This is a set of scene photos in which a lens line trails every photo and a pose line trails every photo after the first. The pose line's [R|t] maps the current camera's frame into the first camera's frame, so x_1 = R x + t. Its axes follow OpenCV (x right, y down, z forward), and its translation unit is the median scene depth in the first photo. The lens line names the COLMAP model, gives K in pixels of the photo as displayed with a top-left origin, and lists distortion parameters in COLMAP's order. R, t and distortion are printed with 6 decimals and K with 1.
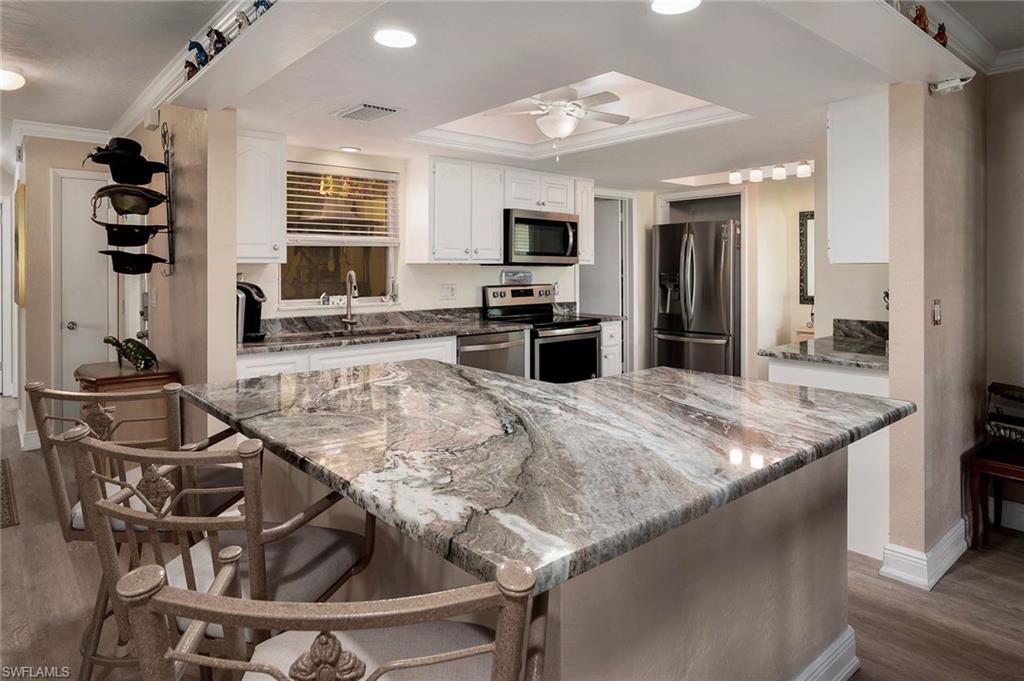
lens RADIAL K [[613.9, 0, 518.3], [0, 613.9, 273.4], [0, 0, 1]] dist [0.000107, -0.002441]
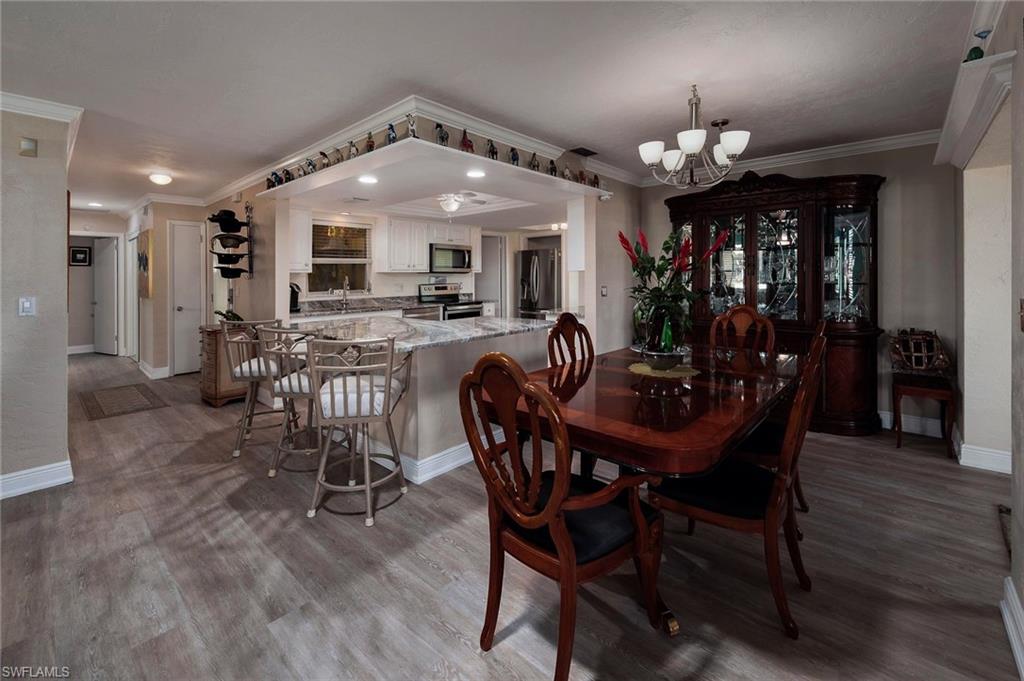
lens RADIAL K [[426.8, 0, 518.7], [0, 426.8, 272.0], [0, 0, 1]] dist [-0.002034, -0.000714]
pose [[0.991562, -0.006042, 0.129492, 0.082683], [0.008475, 0.999798, -0.018245, 0.009982], [-0.129356, 0.019188, 0.991413, -0.356553]]
